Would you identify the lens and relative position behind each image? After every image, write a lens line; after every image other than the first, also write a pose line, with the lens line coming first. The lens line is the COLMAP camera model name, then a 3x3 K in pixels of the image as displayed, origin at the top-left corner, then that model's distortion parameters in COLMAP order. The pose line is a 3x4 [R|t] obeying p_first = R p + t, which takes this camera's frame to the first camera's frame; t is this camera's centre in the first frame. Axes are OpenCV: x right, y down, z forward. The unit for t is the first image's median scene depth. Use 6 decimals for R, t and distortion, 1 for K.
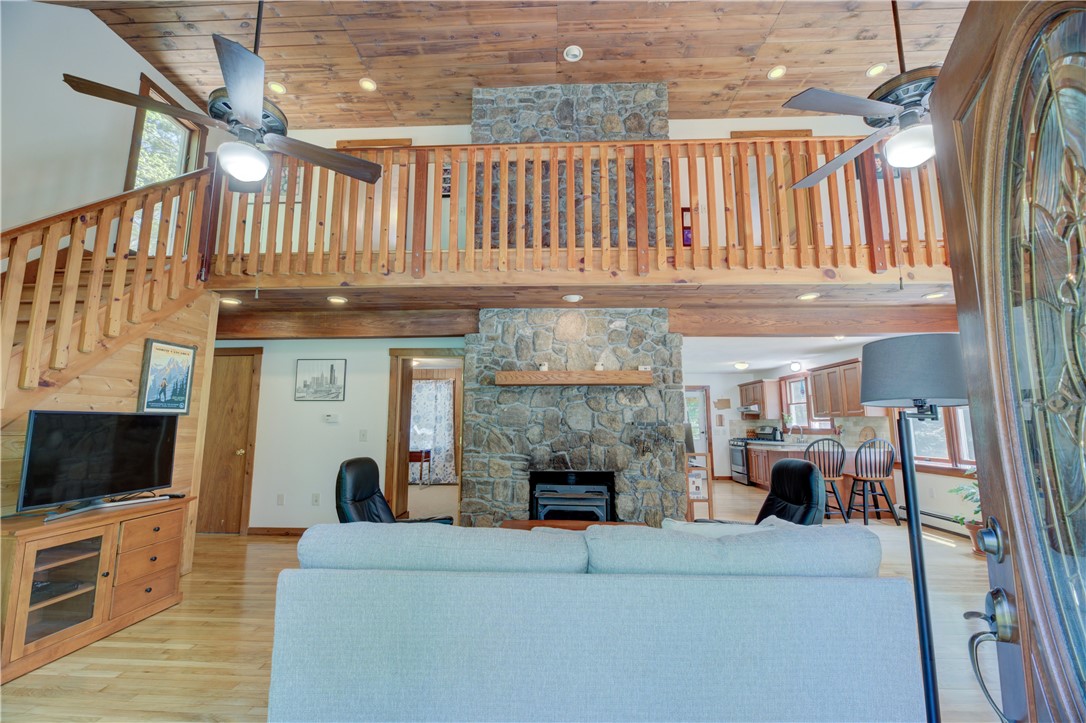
lens RADIAL K [[441.5, 0, 538.5], [0, 441.5, 363.6], [0, 0, 1]] dist [-0.002114, 0.000726]
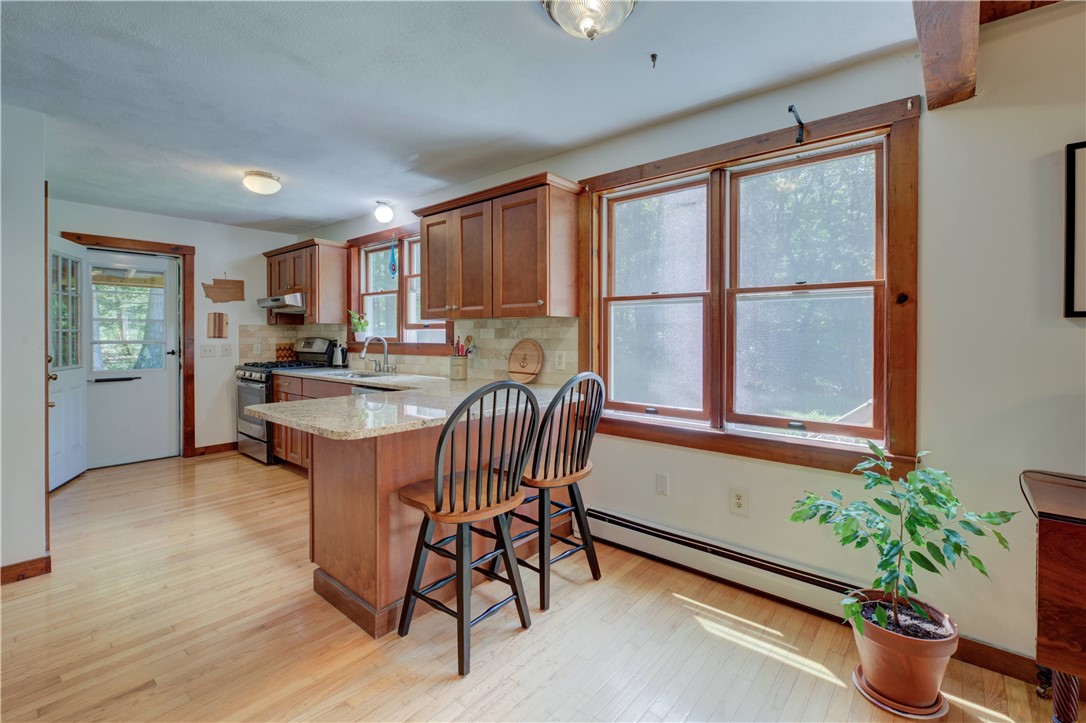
lens RADIAL K [[494.4, 0, 517.7], [0, 494.4, 337.5], [0, 0, 1]] dist [0.002126, -0.002472]
pose [[0.648521, -0.007702, 0.761158, 0.480503], [-0.103288, 0.989810, 0.098018, 0.126827], [-0.754157, -0.142185, 0.641117, 0.942068]]
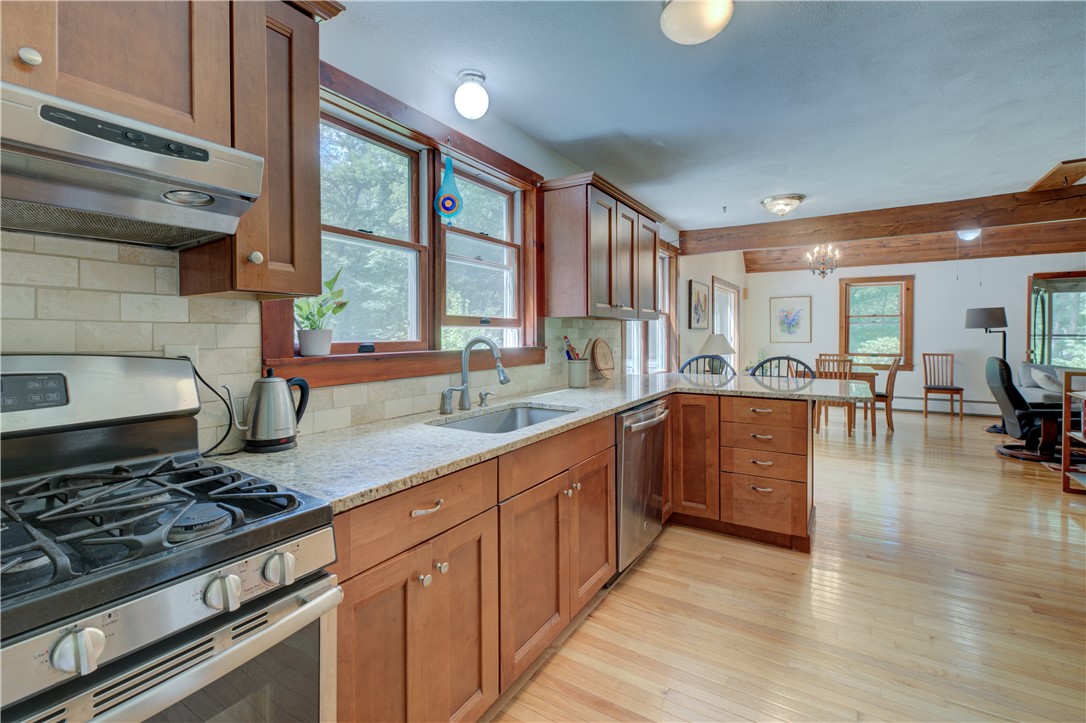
lens RADIAL K [[494.4, 0, 507.2], [0, 494.4, 338.9], [0, 0, 1]] dist [0.002126, -0.002472]
pose [[-0.852908, -0.004824, 0.522038, 0.757598], [-0.072137, 0.991454, -0.108694, 0.311430], [-0.517053, -0.130364, -0.845968, 2.264972]]
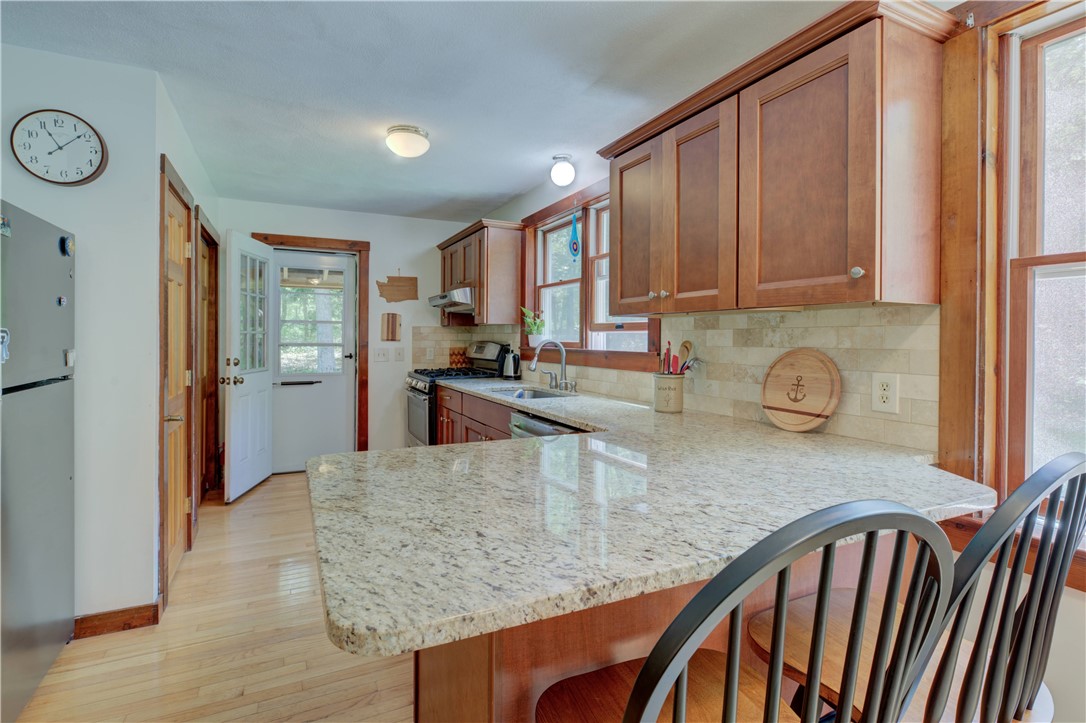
lens RADIAL K [[494.4, 0, 514.8], [0, 494.4, 338.2], [0, 0, 1]] dist [0.002126, -0.002472]
pose [[0.894306, 0.001248, 0.447455, 0.659692], [-0.064976, 0.989759, 0.127102, 0.155400], [-0.442714, -0.142742, 0.885228, 1.149746]]
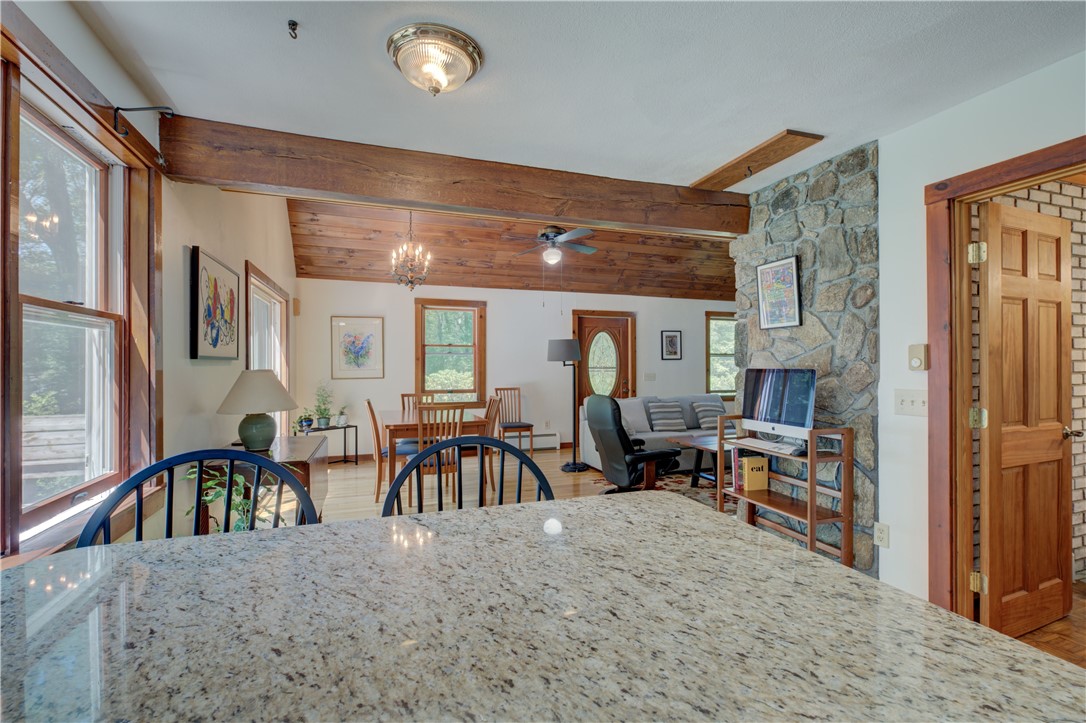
lens RADIAL K [[494.4, 0, 552.1], [0, 494.4, 364.2], [0, 0, 1]] dist [0.002126, -0.002472]
pose [[-0.916069, -0.000142, -0.401020, 0.884179], [0.055818, 0.990220, -0.127859, 0.206068], [0.397116, -0.139511, -0.907103, 1.561796]]
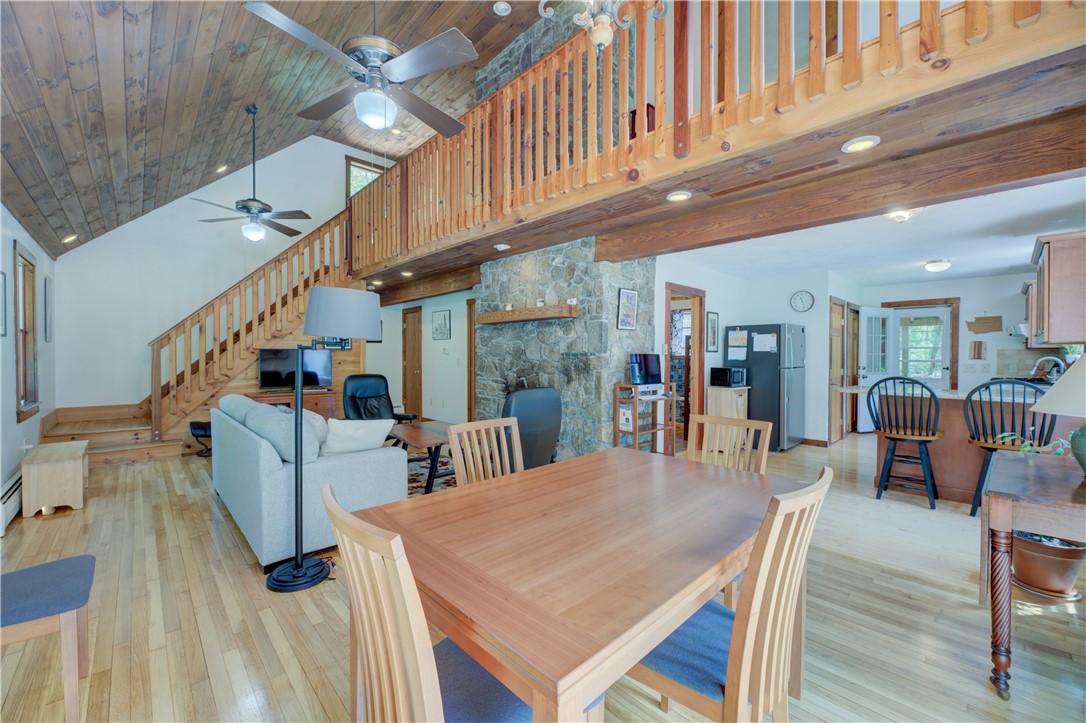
lens RADIAL K [[441.5, 0, 548.6], [0, 441.5, 361.3], [0, 0, 1]] dist [-0.002114, 0.000726]
pose [[0.710433, 0.010895, -0.703680, 0.901725], [0.093582, 0.989538, 0.109802, 0.030922], [0.697515, -0.143859, 0.701981, 0.210940]]
